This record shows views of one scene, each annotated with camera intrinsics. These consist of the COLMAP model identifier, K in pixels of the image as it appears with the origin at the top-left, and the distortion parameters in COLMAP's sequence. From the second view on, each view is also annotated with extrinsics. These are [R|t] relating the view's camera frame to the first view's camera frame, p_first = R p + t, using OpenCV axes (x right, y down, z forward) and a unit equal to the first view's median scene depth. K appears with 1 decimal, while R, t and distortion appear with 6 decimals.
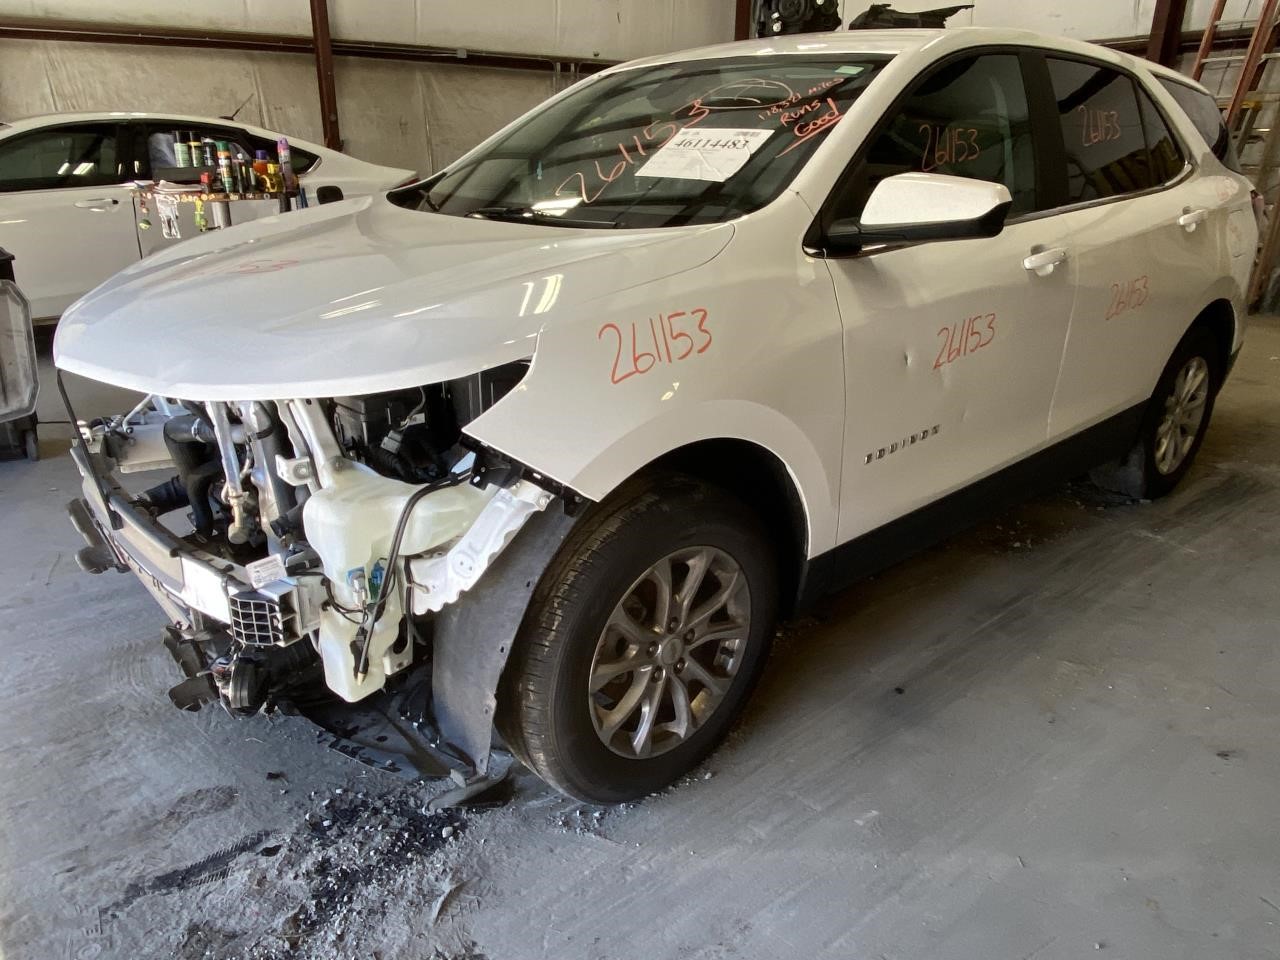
lens RADIAL K [[875.3, 0, 640.0], [0, 875.3, 480.0], [0, 0, 1]] dist [0.000676, -0.000545]
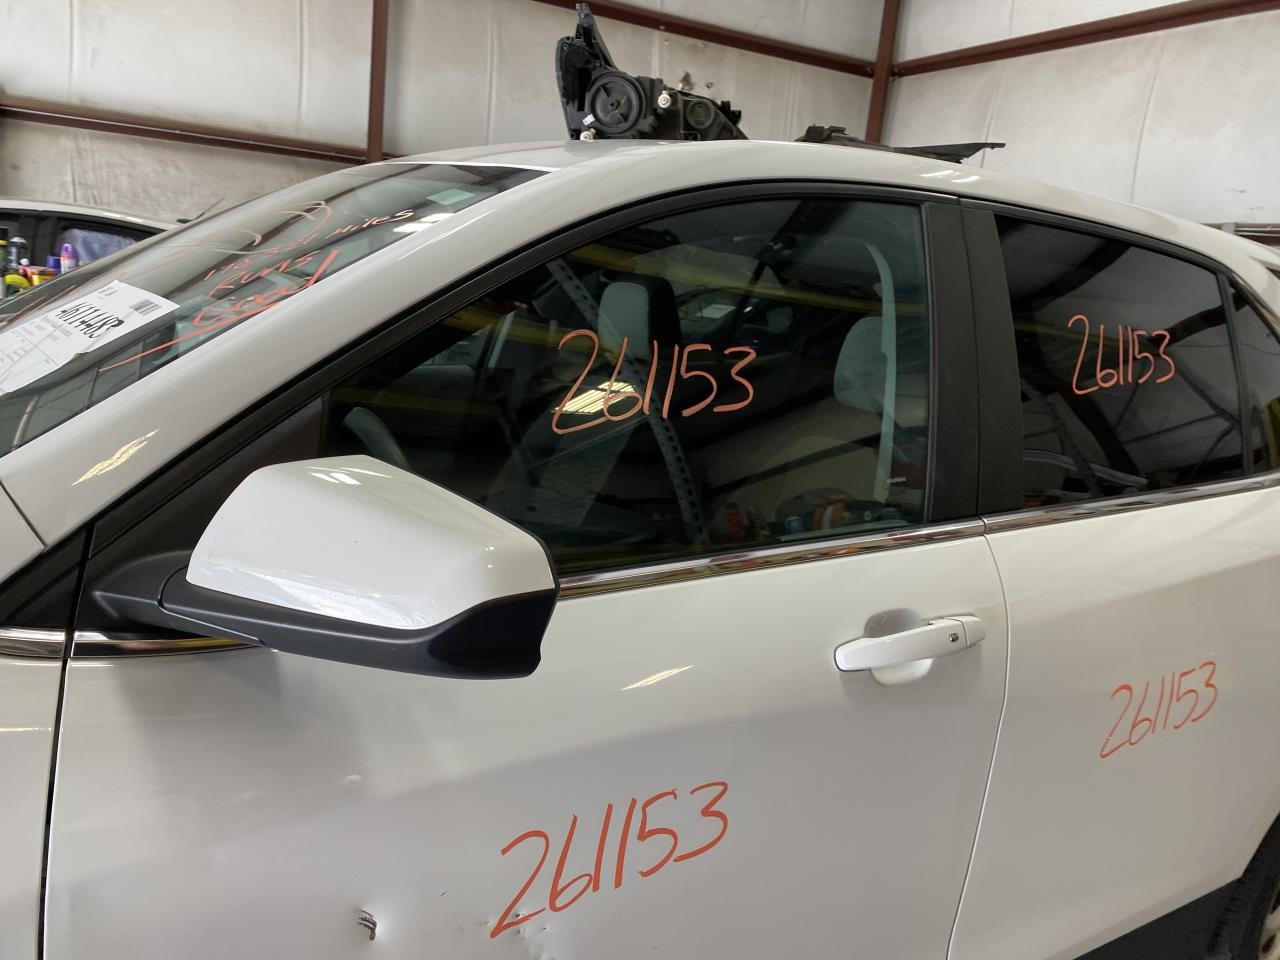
lens RADIAL K [[959.1, 0, 640.0], [0, 959.1, 480.0], [0, 0, 1]] dist [0.011943, -0.001622]
pose [[0.981990, 0.123404, -0.143062, 0.103773], [-0.145442, 0.977068, -0.155512, -0.063465], [0.120590, 0.173518, 0.977420, 0.133249]]
